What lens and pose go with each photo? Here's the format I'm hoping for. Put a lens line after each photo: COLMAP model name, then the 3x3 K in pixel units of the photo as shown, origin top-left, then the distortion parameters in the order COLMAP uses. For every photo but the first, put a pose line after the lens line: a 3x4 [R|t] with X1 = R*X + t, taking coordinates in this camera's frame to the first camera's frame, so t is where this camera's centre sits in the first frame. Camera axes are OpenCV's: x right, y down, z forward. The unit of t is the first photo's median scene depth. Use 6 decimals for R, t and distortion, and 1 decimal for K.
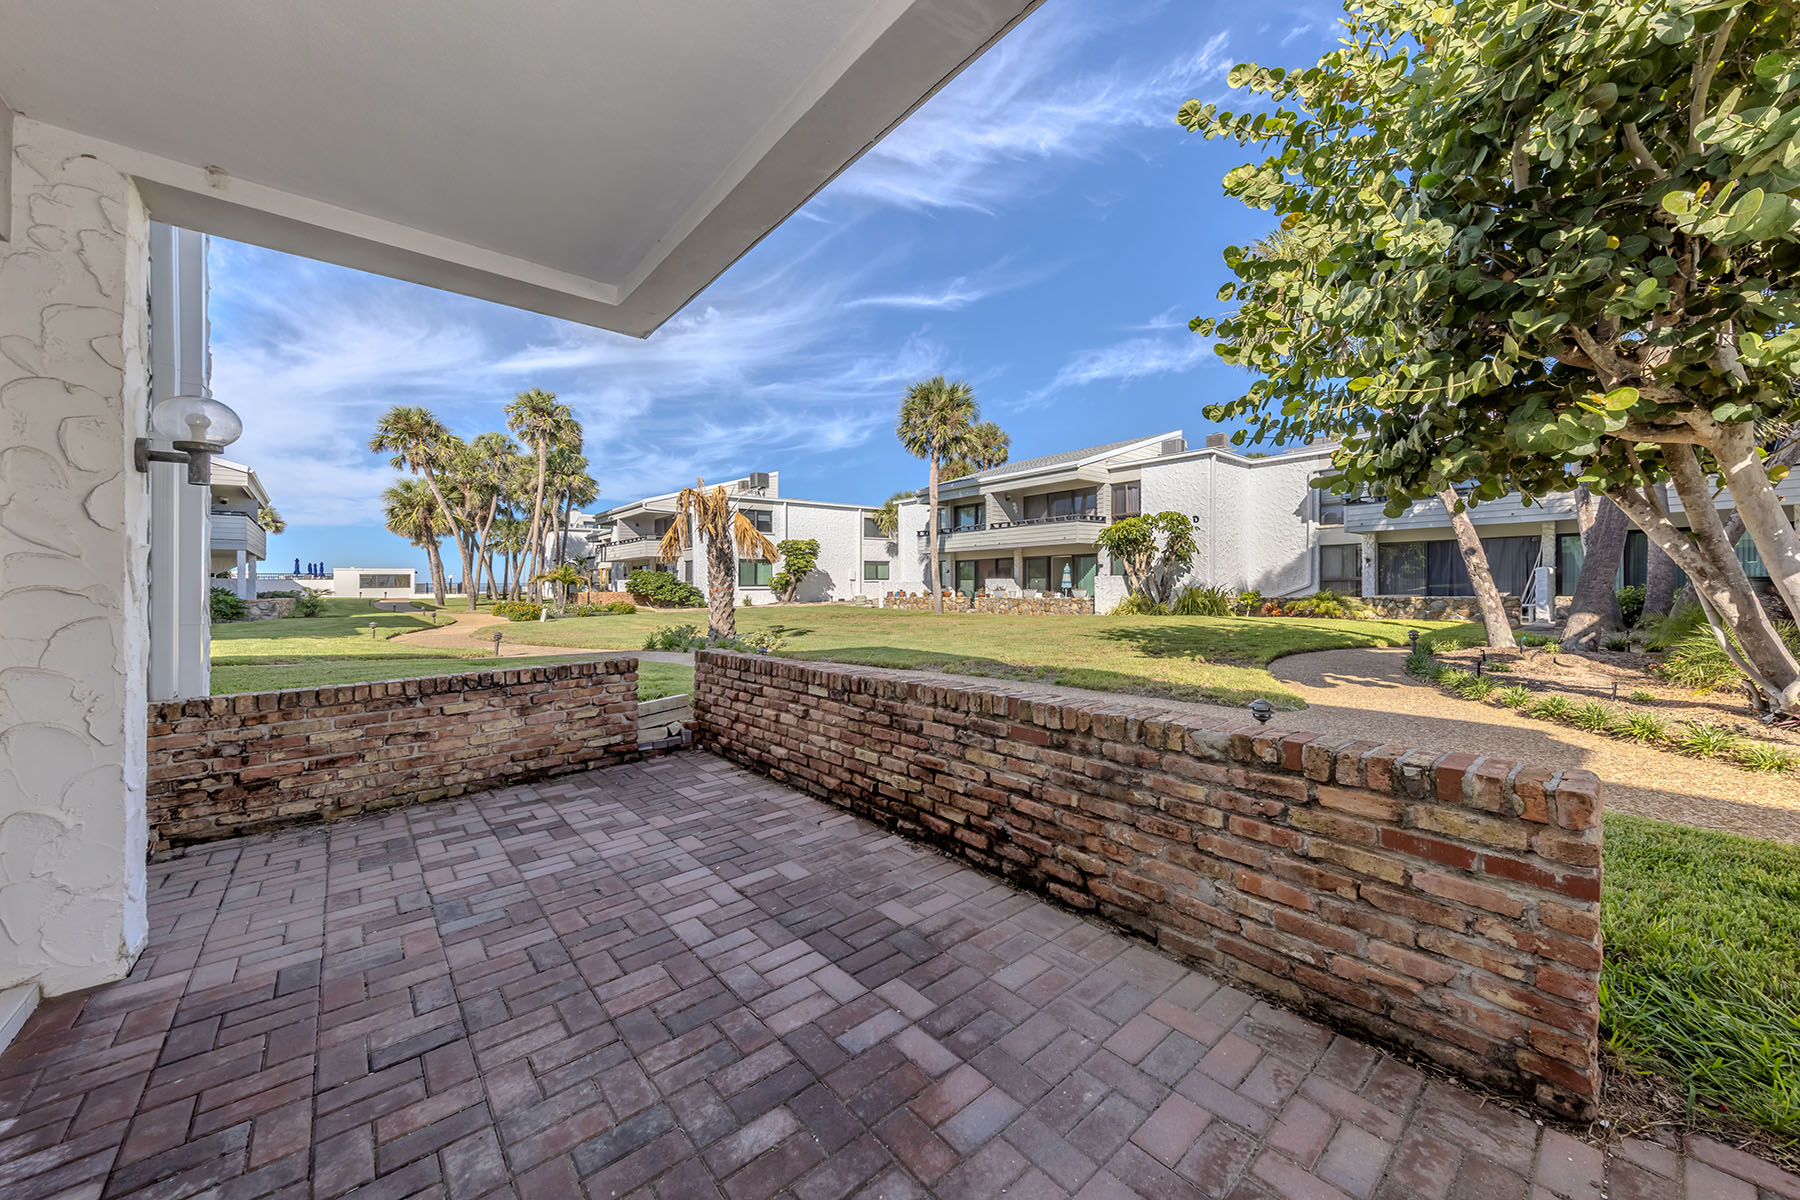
lens RADIAL K [[676.9, 0, 898.4], [0, 676.9, 575.7], [0, 0, 1]] dist [0.008749, -0.000259]
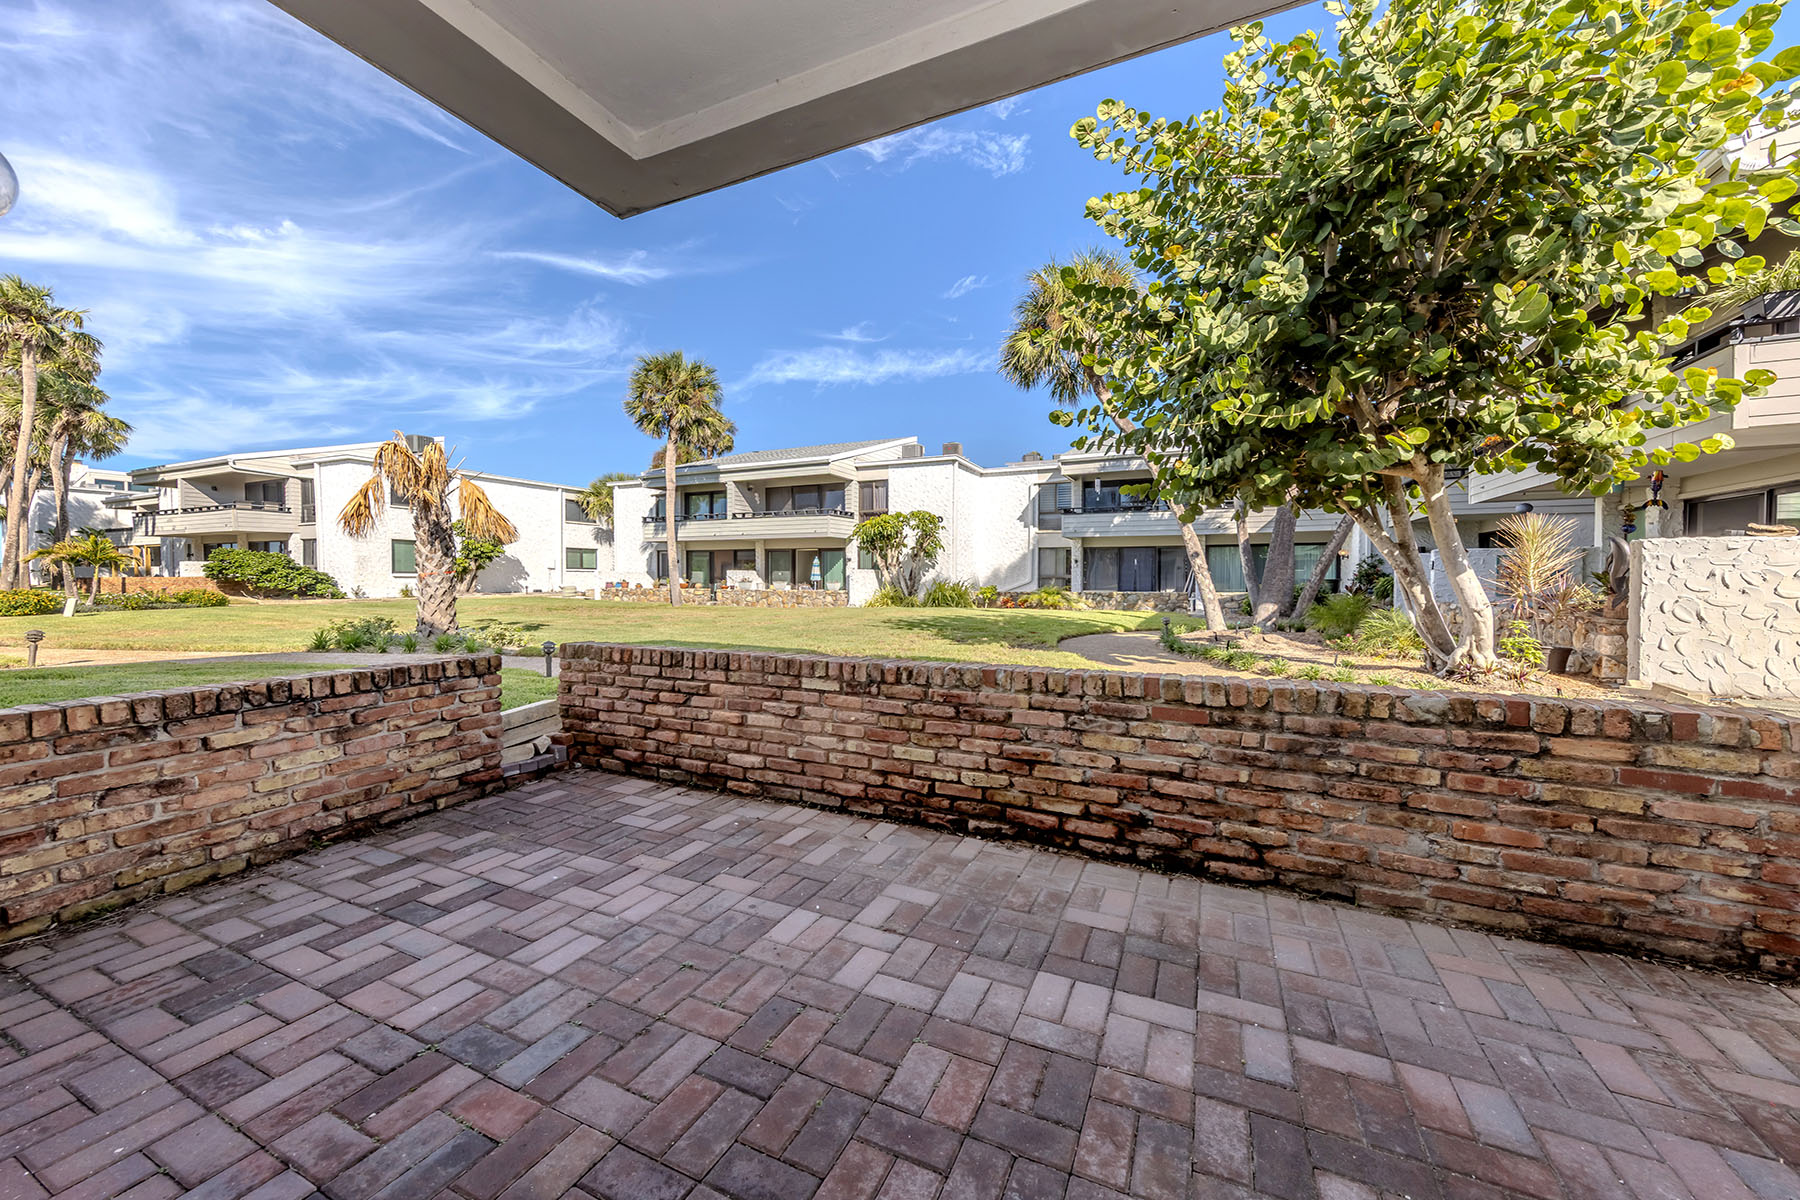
lens RADIAL K [[676.4, 0, 880.9], [0, 676.4, 589.4], [0, 0, 1]] dist [0.007214, -0.000086]
pose [[0.914281, 0.013118, 0.404868, -0.370695], [-0.024590, 0.999430, 0.023148, 0.026824], [-0.404334, -0.031119, 0.914082, 0.180120]]
